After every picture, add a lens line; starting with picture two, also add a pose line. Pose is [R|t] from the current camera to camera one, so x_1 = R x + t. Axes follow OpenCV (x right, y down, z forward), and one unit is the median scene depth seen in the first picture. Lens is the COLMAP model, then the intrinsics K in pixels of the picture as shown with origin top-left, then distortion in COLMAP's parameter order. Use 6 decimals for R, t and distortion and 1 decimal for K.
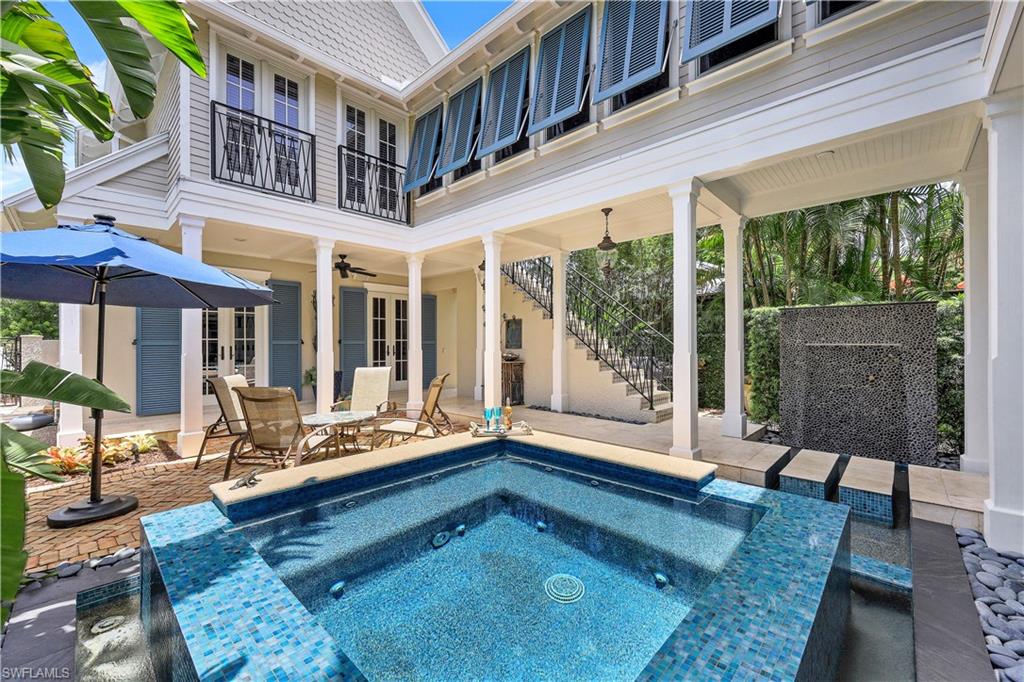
lens RADIAL K [[412.5, 0, 494.6], [0, 412.5, 340.6], [0, 0, 1]] dist [-0.000724, -0.000090]
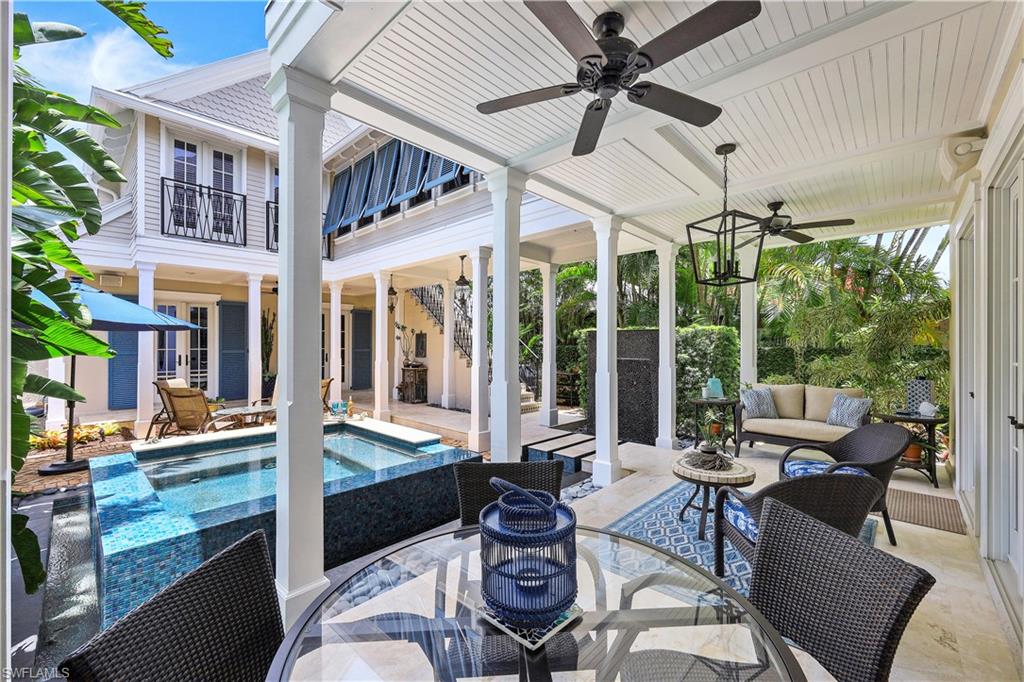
lens RADIAL K [[395.8, 0, 495.1], [0, 395.8, 343.7], [0, 0, 1]] dist [-0.017417, -0.000169]
pose [[0.999651, 0.005450, 0.025835, 0.352740], [-0.005329, 0.999975, -0.004748, -0.027536], [-0.025860, 0.004608, 0.999655, -0.286722]]
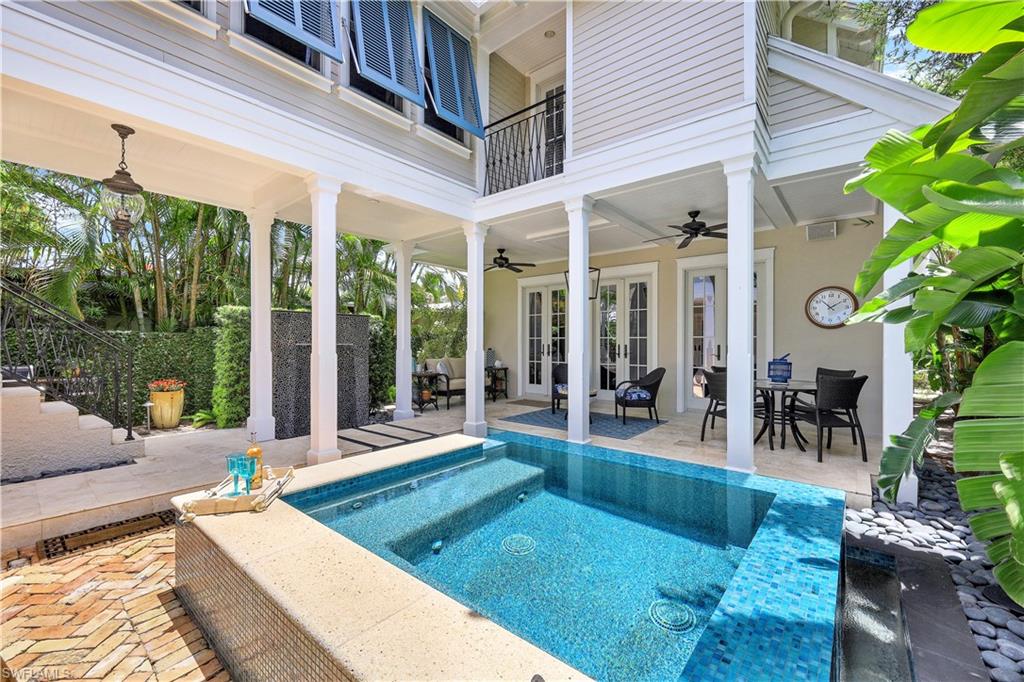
lens RADIAL K [[415.1, 0, 538.6], [0, 415.1, 340.5], [0, 0, 1]] dist [0.010820, -0.000013]
pose [[-0.118640, -0.002055, 0.992935, -0.430816], [0.001542, 0.999996, 0.002254, 0.000171], [-0.992936, 0.001798, -0.118636, 0.466336]]
